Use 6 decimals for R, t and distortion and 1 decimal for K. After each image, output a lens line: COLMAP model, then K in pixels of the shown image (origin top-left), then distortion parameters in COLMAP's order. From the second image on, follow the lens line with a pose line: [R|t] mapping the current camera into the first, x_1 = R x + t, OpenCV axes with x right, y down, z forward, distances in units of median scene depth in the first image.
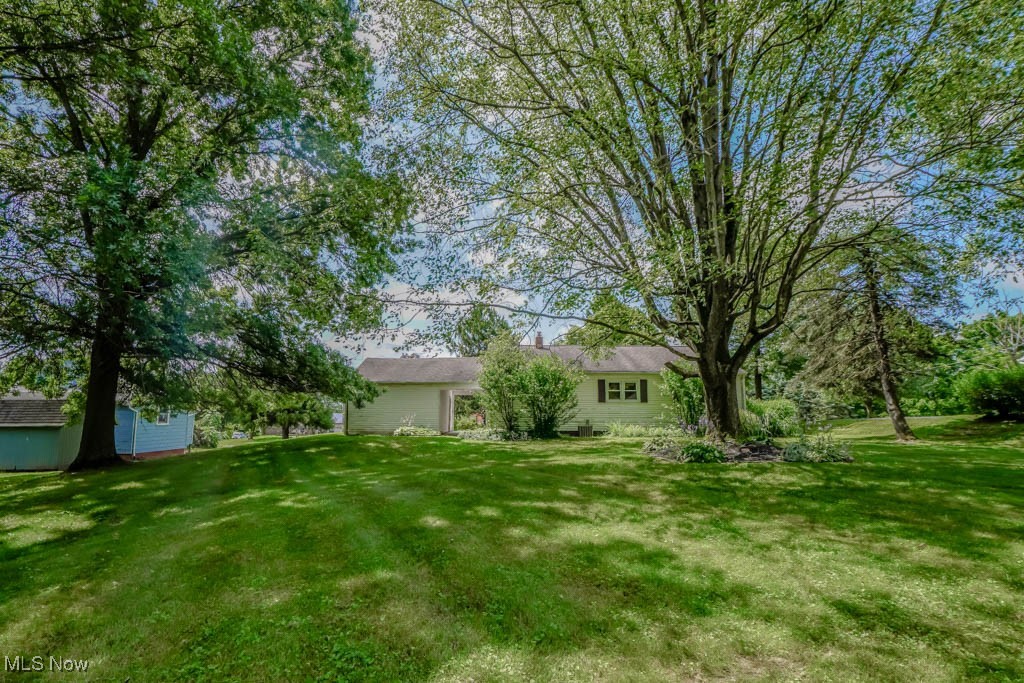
lens RADIAL K [[544.2, 0, 512.0], [0, 544.2, 341.5], [0, 0, 1]] dist [-0.043145, -0.000029]
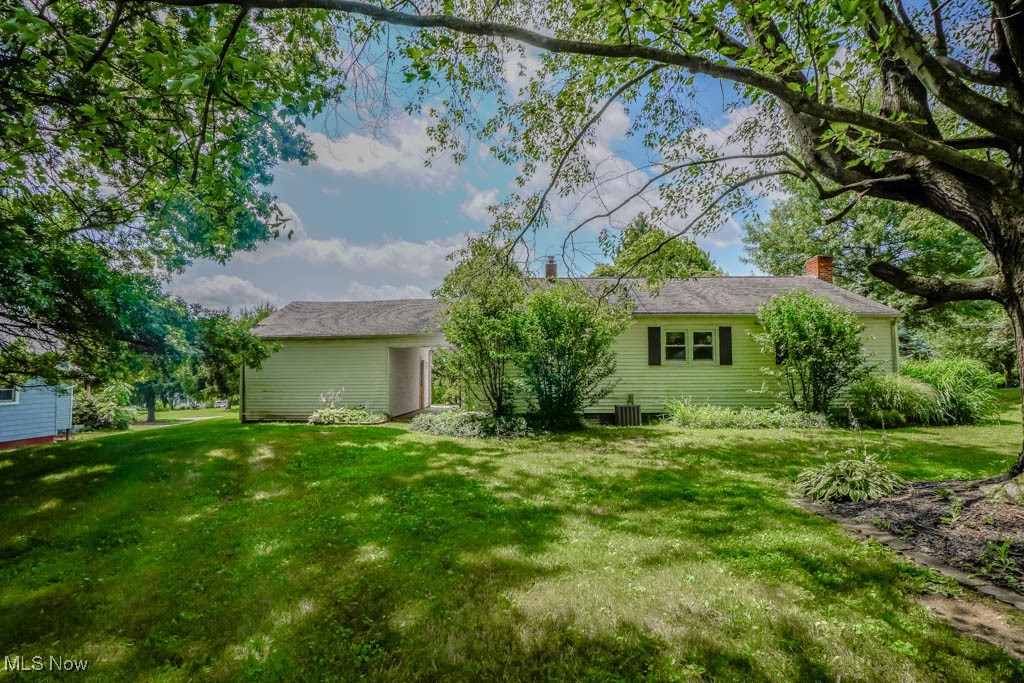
lens RADIAL K [[533.7, 0, 512.0], [0, 533.7, 341.5], [0, 0, 1]] dist [0.000297, 0.000060]
pose [[0.998869, -0.010684, -0.046327, 0.037301], [0.013927, 0.997431, 0.070264, 0.043865], [0.045457, -0.070829, 0.996452, 0.426032]]
